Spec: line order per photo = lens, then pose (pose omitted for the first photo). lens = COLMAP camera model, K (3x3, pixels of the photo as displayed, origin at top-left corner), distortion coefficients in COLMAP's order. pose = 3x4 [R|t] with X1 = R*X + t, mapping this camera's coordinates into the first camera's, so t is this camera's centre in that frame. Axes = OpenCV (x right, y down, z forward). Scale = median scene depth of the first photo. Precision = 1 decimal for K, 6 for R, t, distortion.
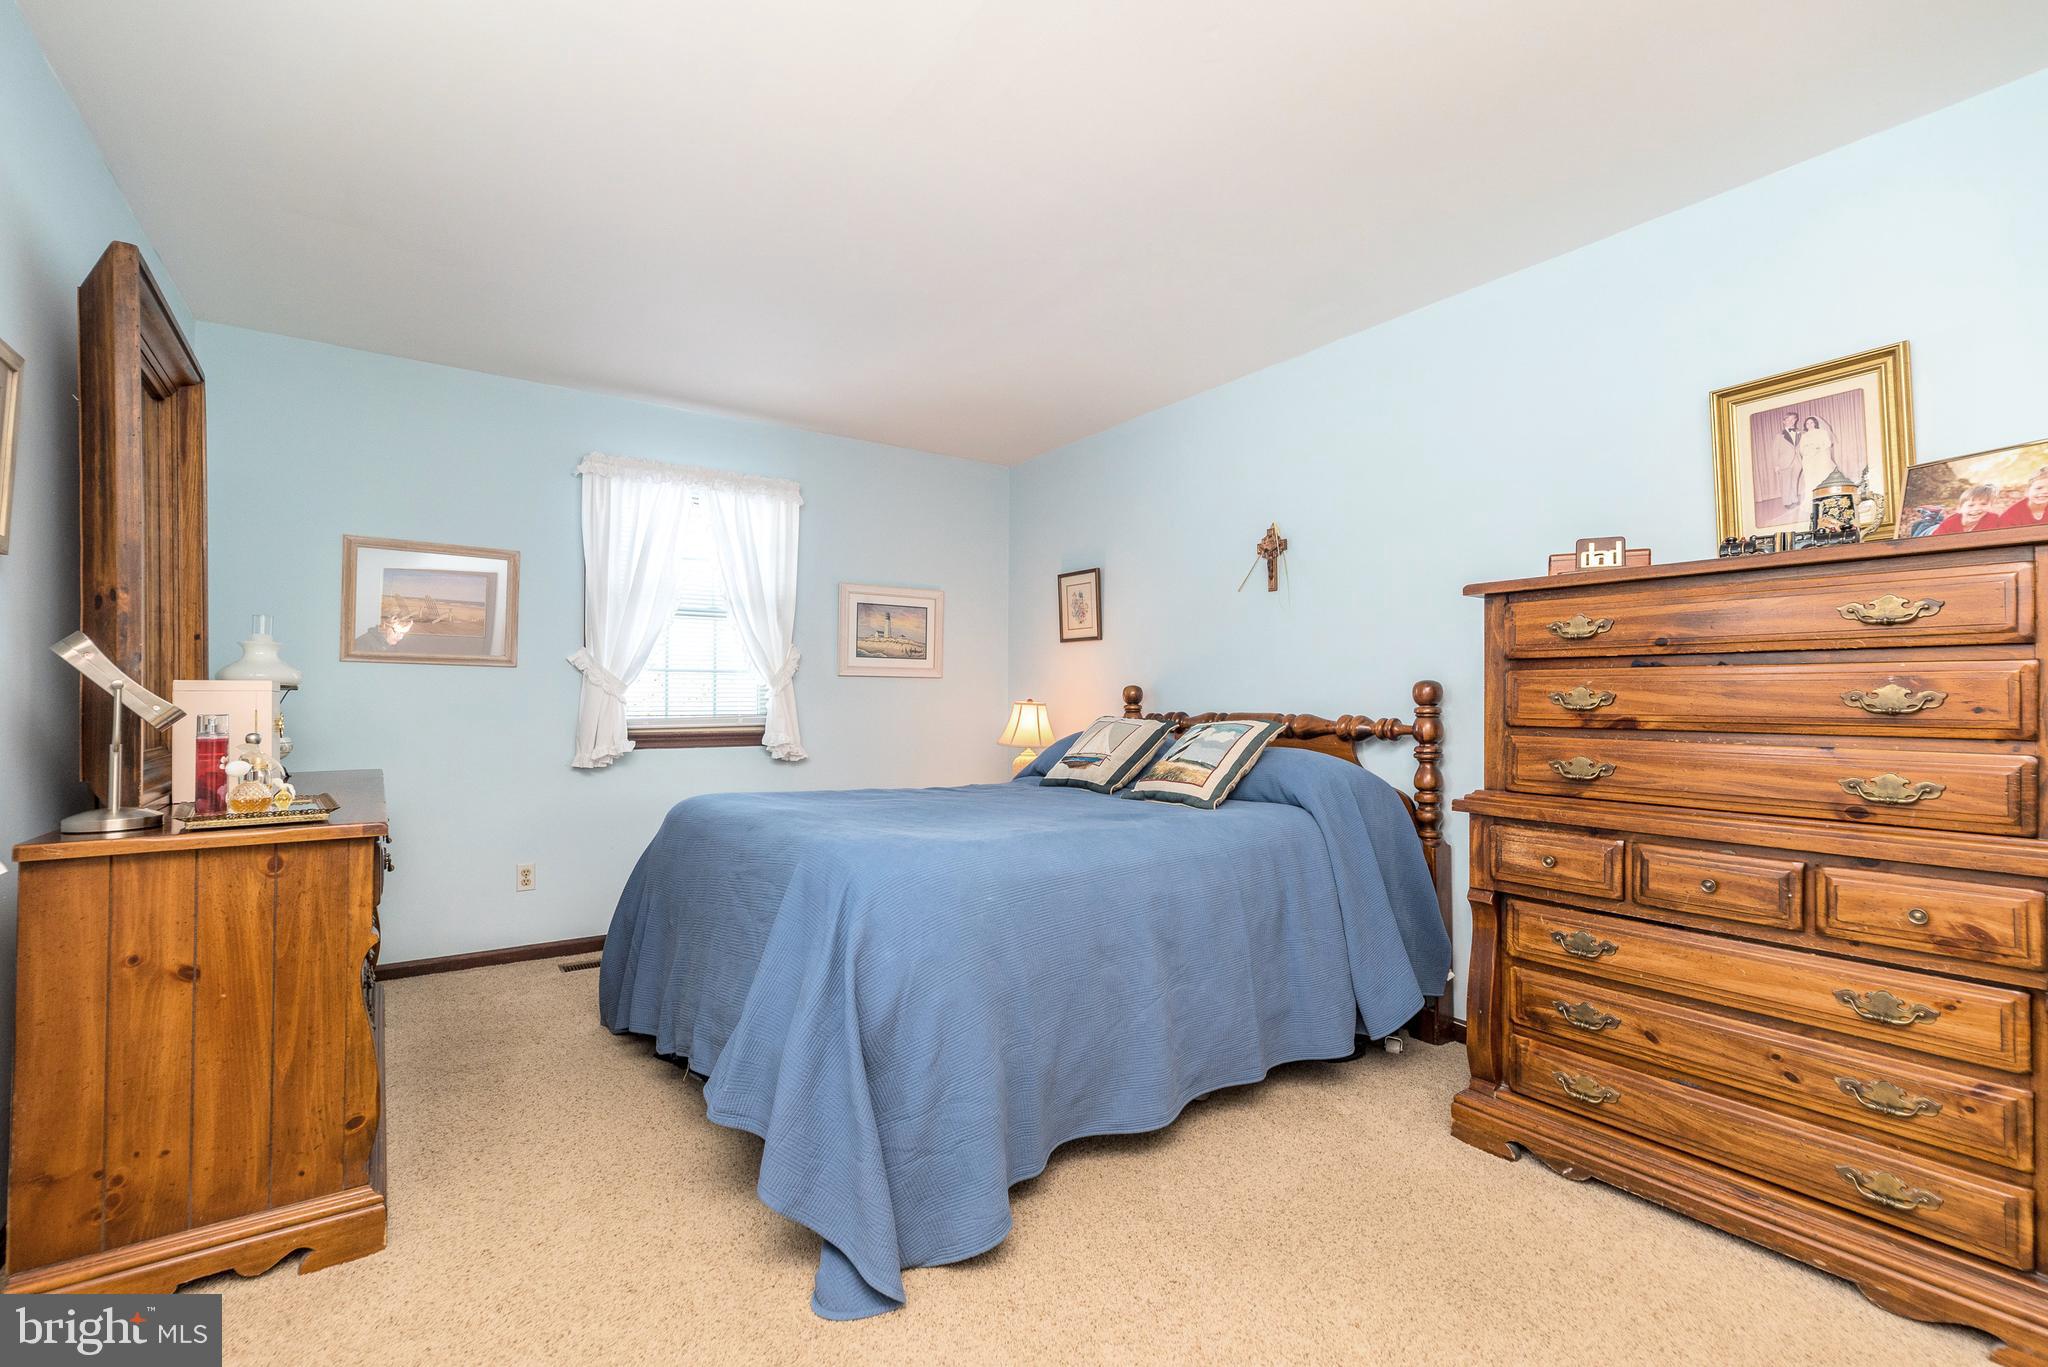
lens RADIAL K [[898.7, 0, 1021.3], [0, 898.7, 692.8], [0, 0, 1]] dist [0.010167, -0.002240]
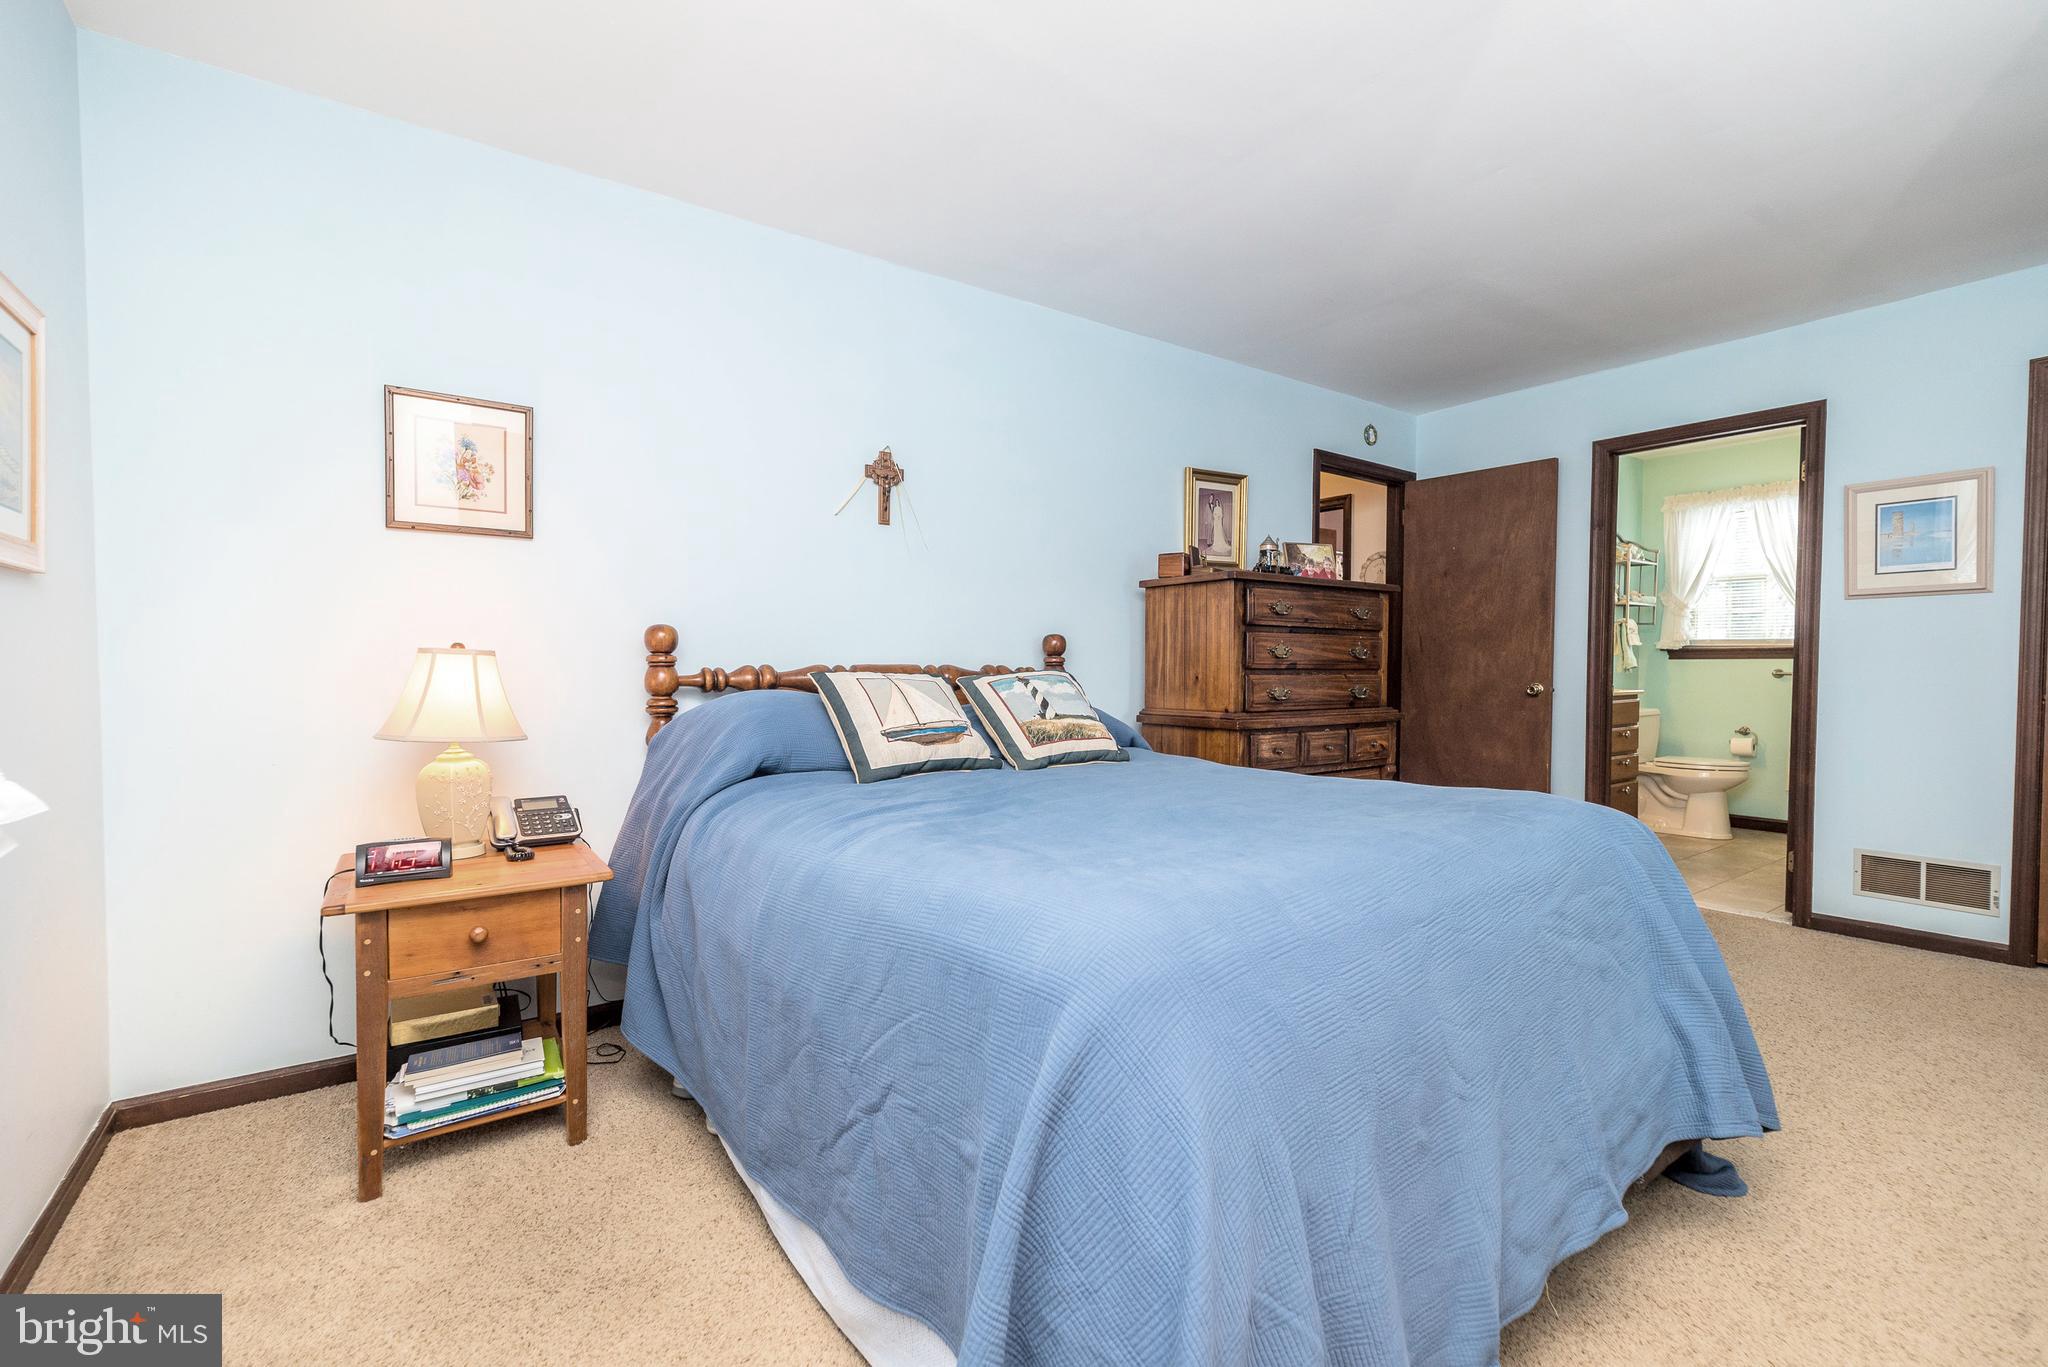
lens RADIAL K [[898.7, 0, 1080.0], [0, 898.7, 672.5], [0, 0, 1]] dist [0.010167, -0.002240]
pose [[-0.037331, -0.026131, 0.998961, -0.725502], [-0.016744, 0.999534, 0.025520, 0.006404], [-0.999163, -0.015774, -0.037751, 1.007190]]
